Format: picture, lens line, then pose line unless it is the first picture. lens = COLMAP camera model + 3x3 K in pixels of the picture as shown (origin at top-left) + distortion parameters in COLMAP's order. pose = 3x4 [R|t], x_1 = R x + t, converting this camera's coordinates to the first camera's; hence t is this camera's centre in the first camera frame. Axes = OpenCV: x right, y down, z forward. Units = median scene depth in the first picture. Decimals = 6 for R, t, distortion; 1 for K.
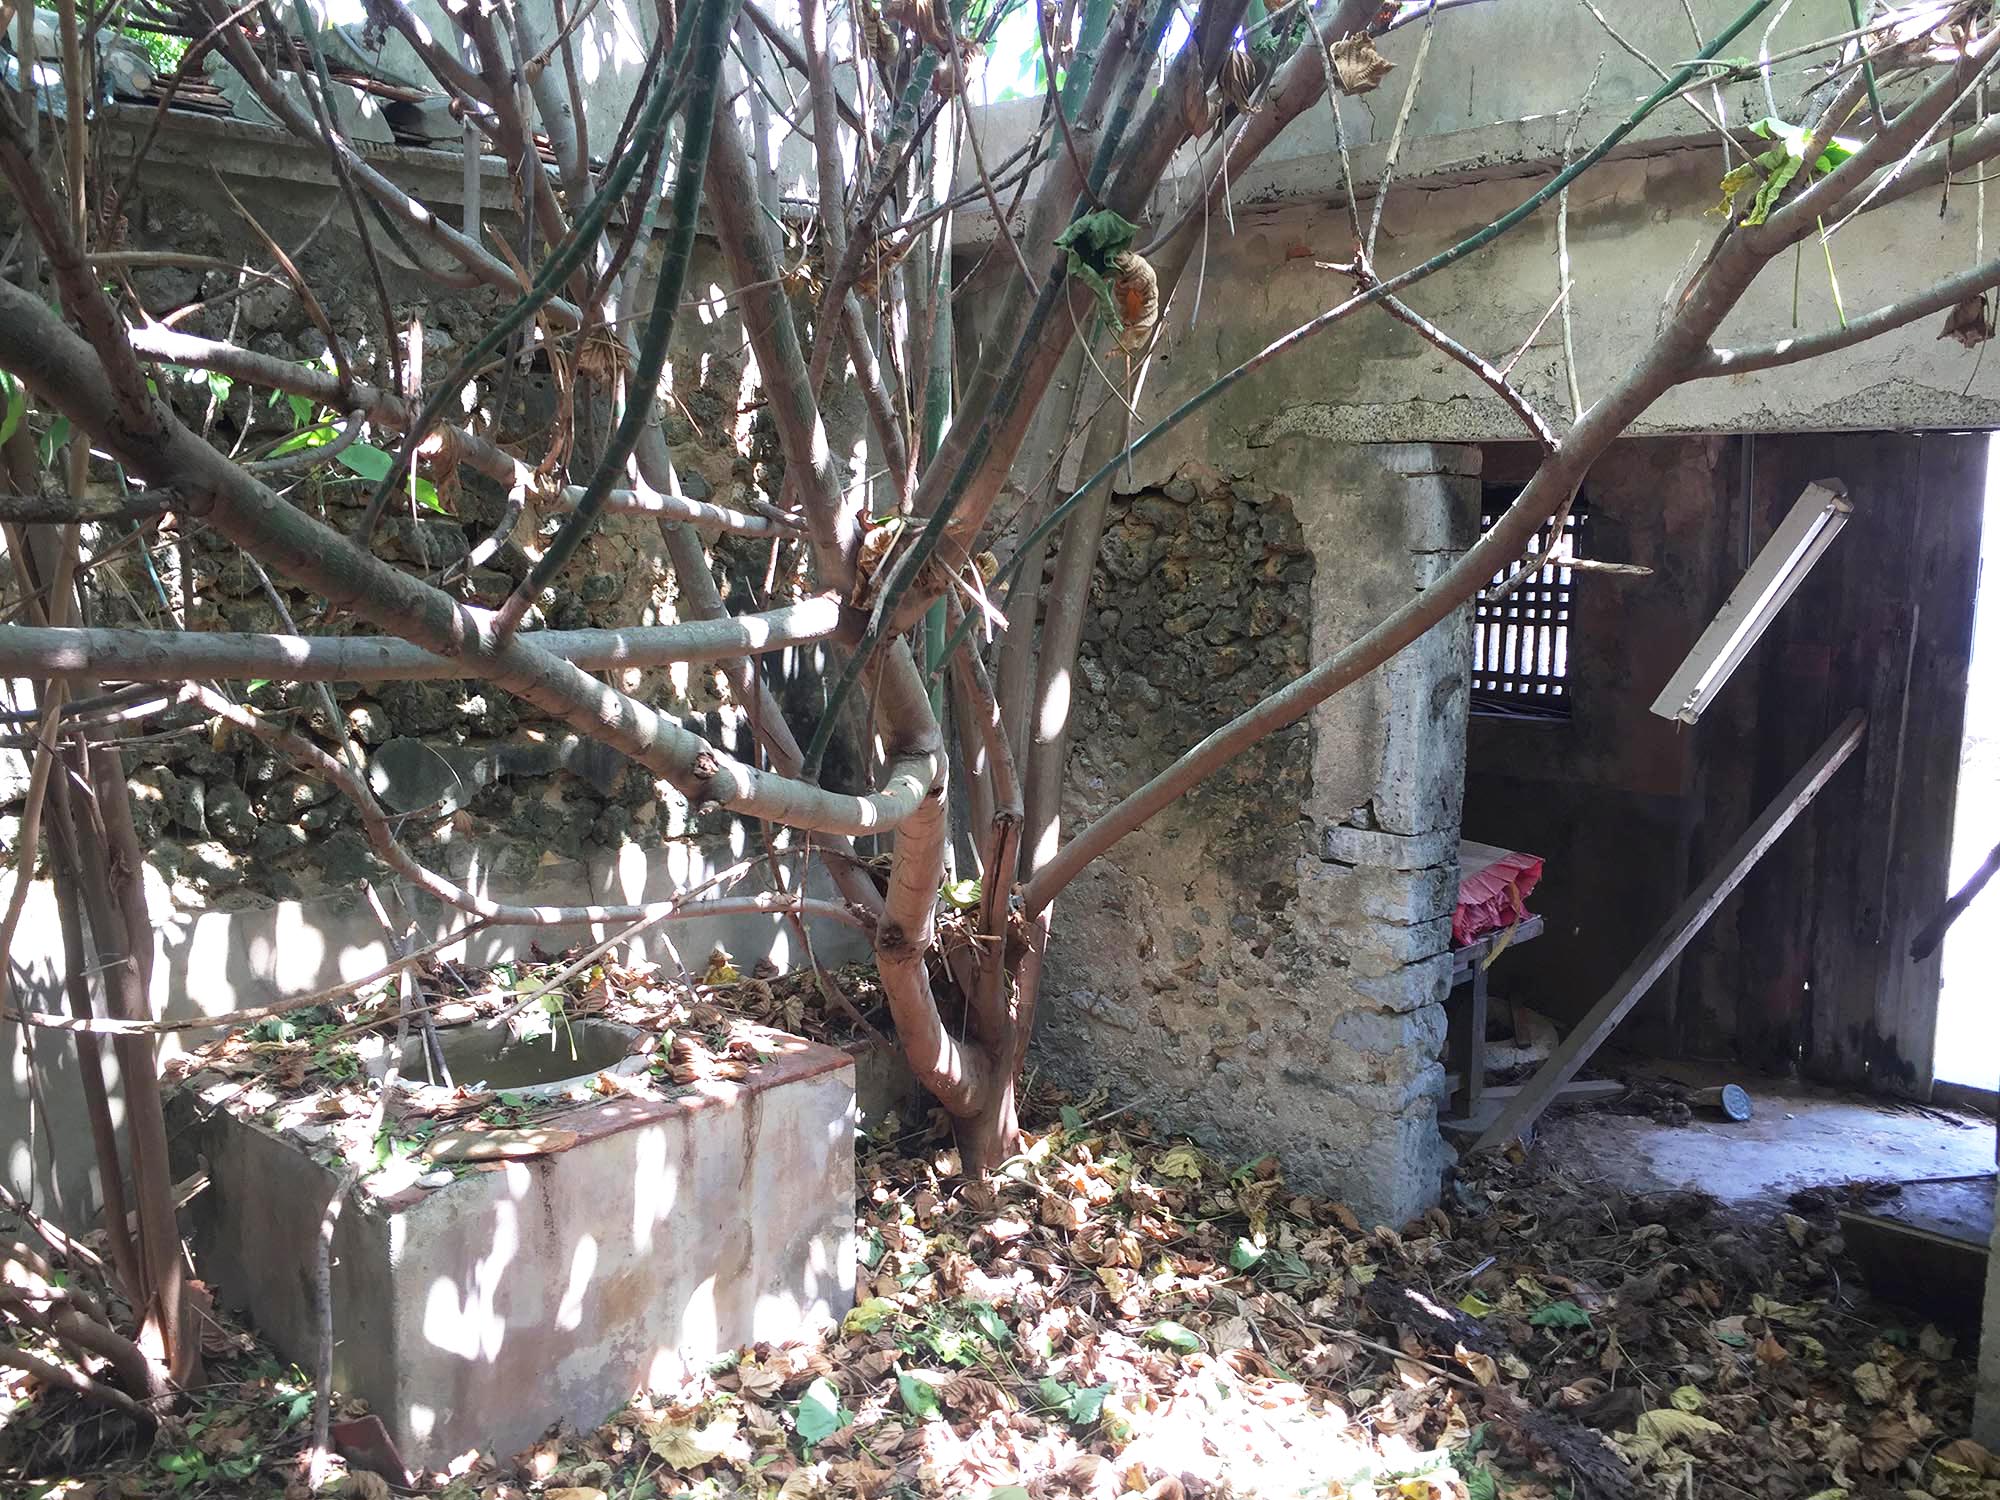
lens RADIAL K [[1739.6, 0, 1003.5], [0, 1739.6, 754.1], [0, 0, 1]] dist [0.073440, -0.086501]
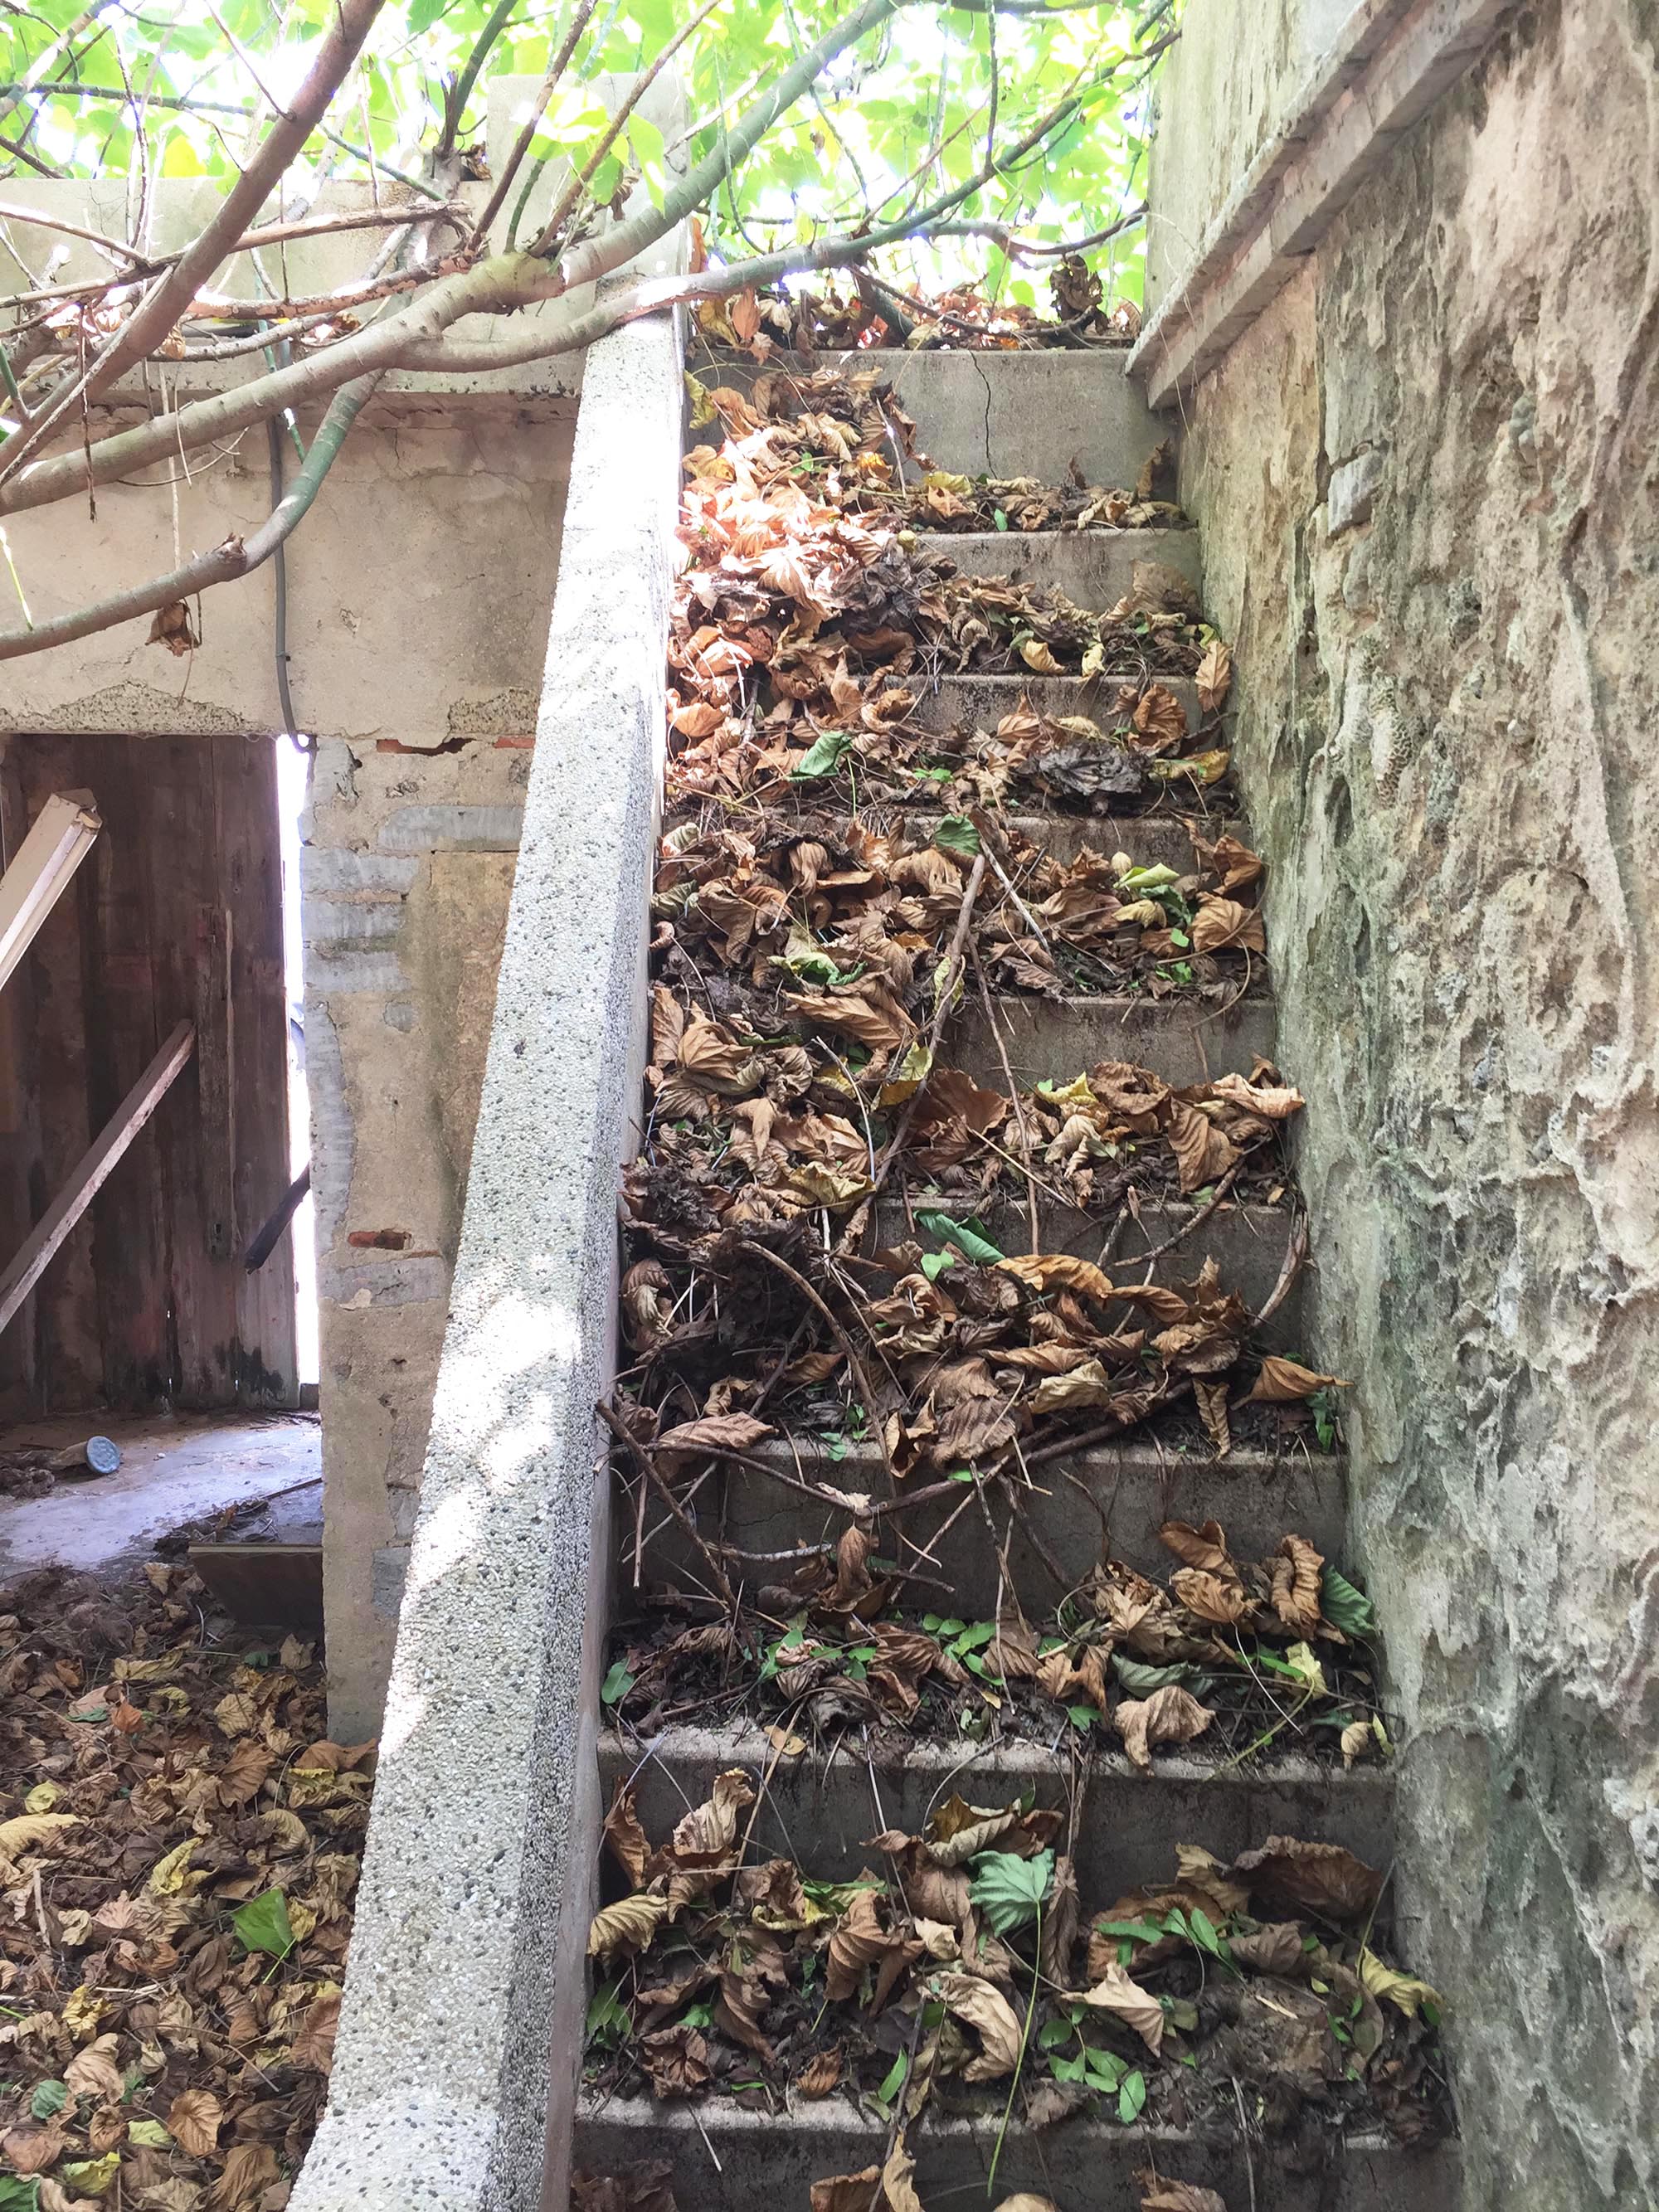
lens RADIAL K [[1924.1, 0, 828.2], [0, 1924.1, 1098.7], [0, 0, 1]] dist [0.073440, -0.086501]
pose [[0.740903, -0.104169, 0.663484, 0.050128], [0.094409, 0.994243, 0.050674, -0.004465], [-0.664943, 0.025095, 0.746472, -0.024049]]
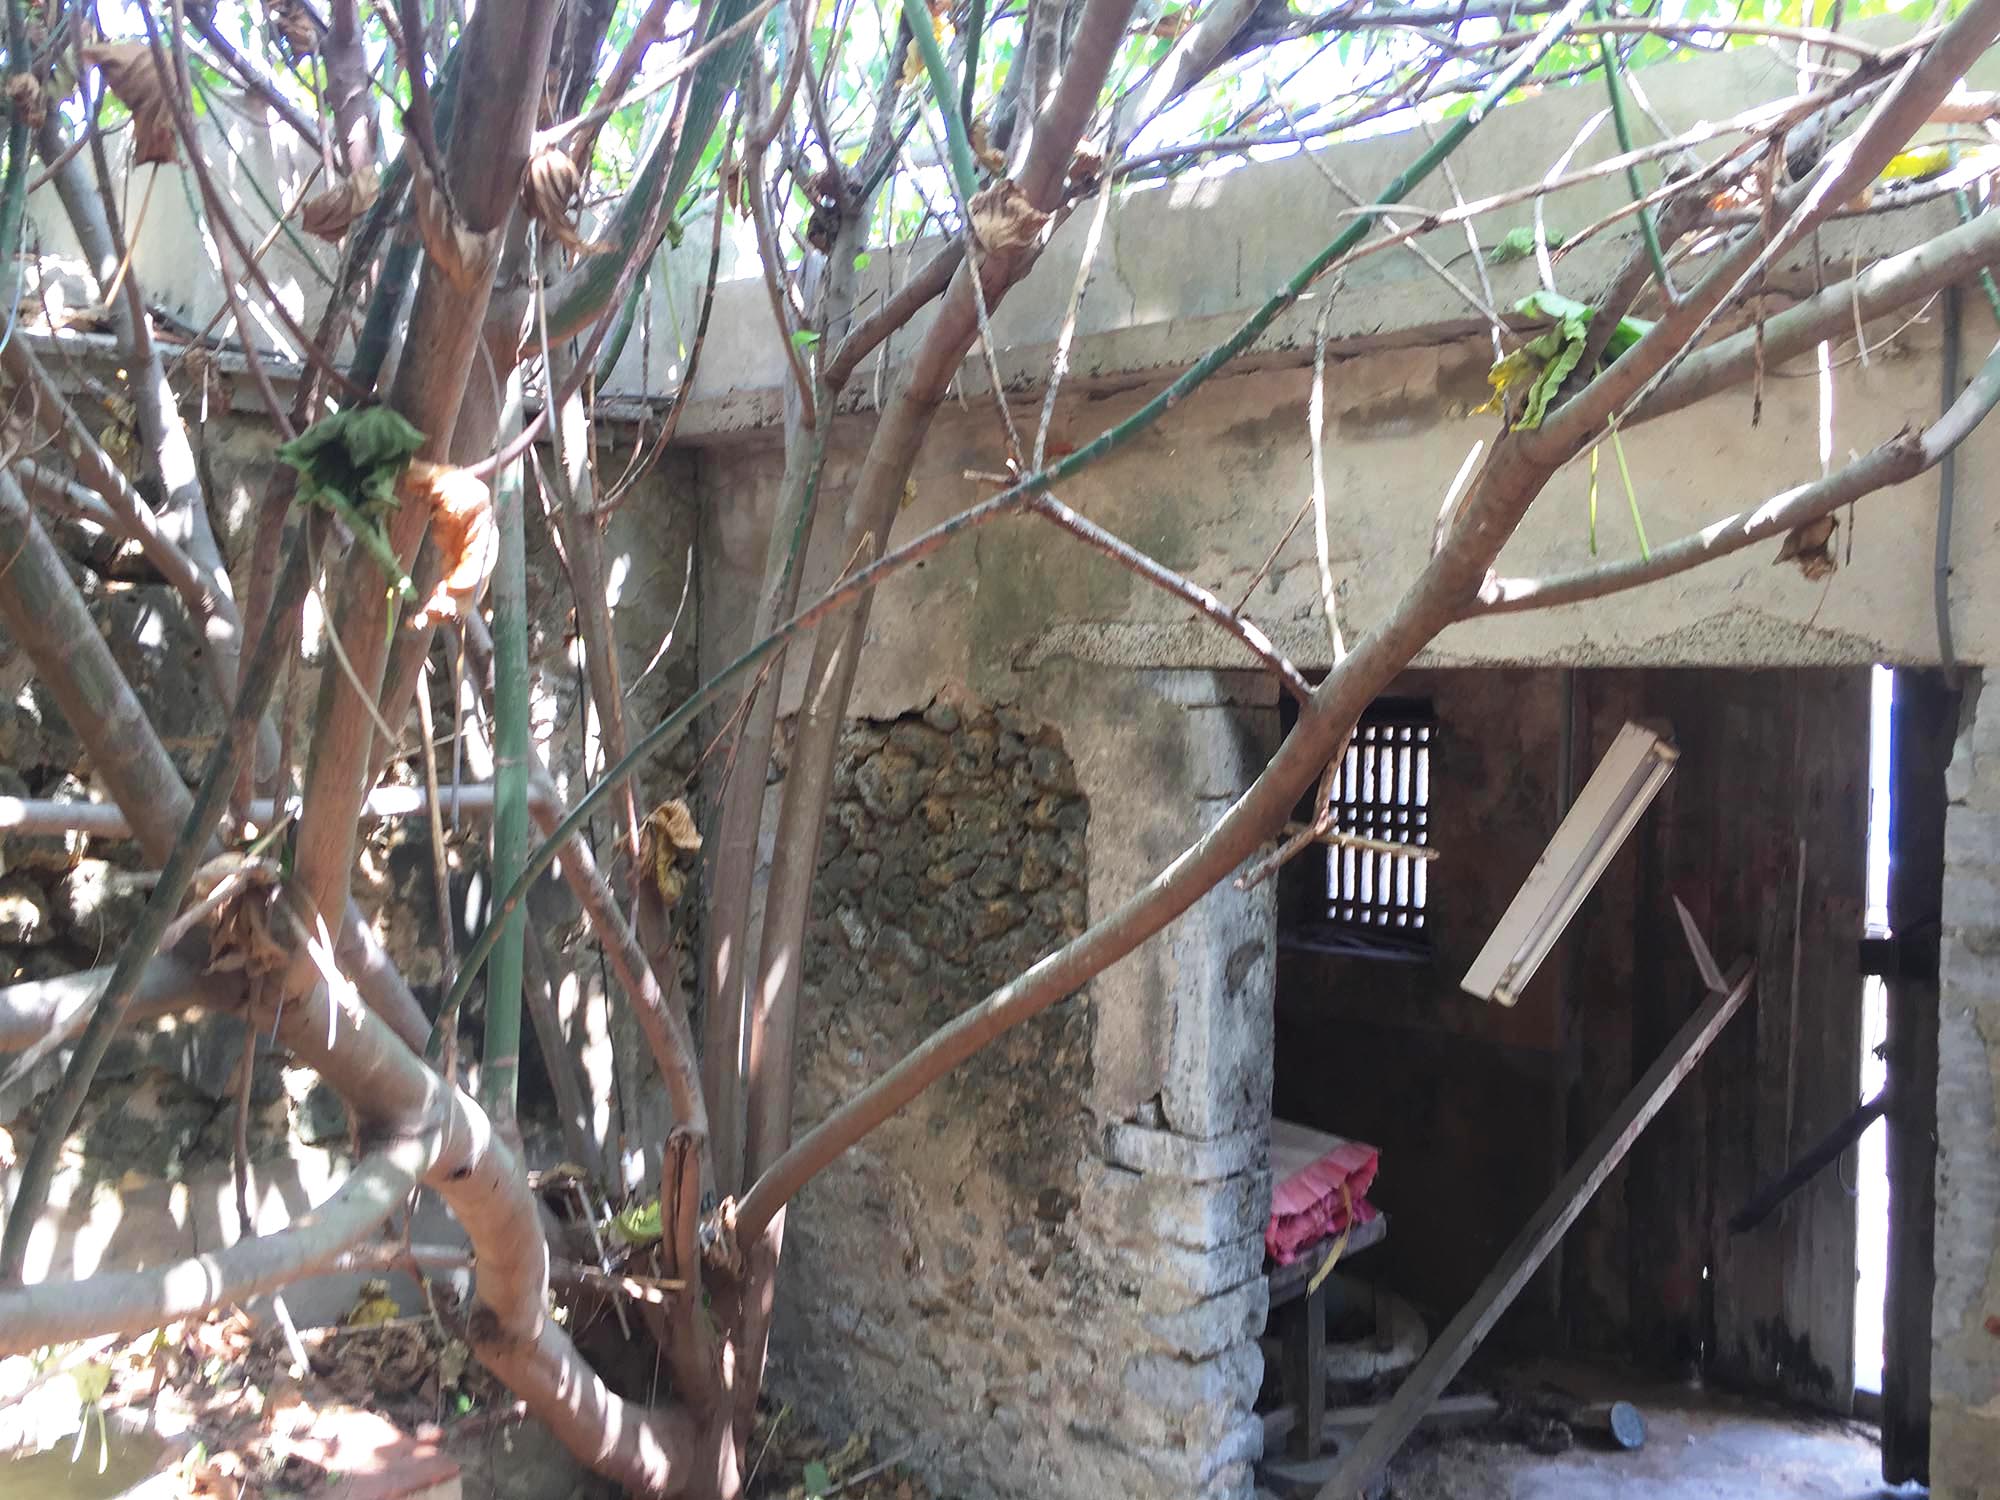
lens RADIAL K [[1739.6, 0, 992.7], [0, 1739.6, 740.2], [0, 0, 1]] dist [0.073440, -0.086501]
pose [[0.999530, -0.000478, 0.030666, 0.103412], [0.003704, 0.994442, -0.105222, -0.051675], [-0.030445, 0.105286, 0.993976, 0.158230]]
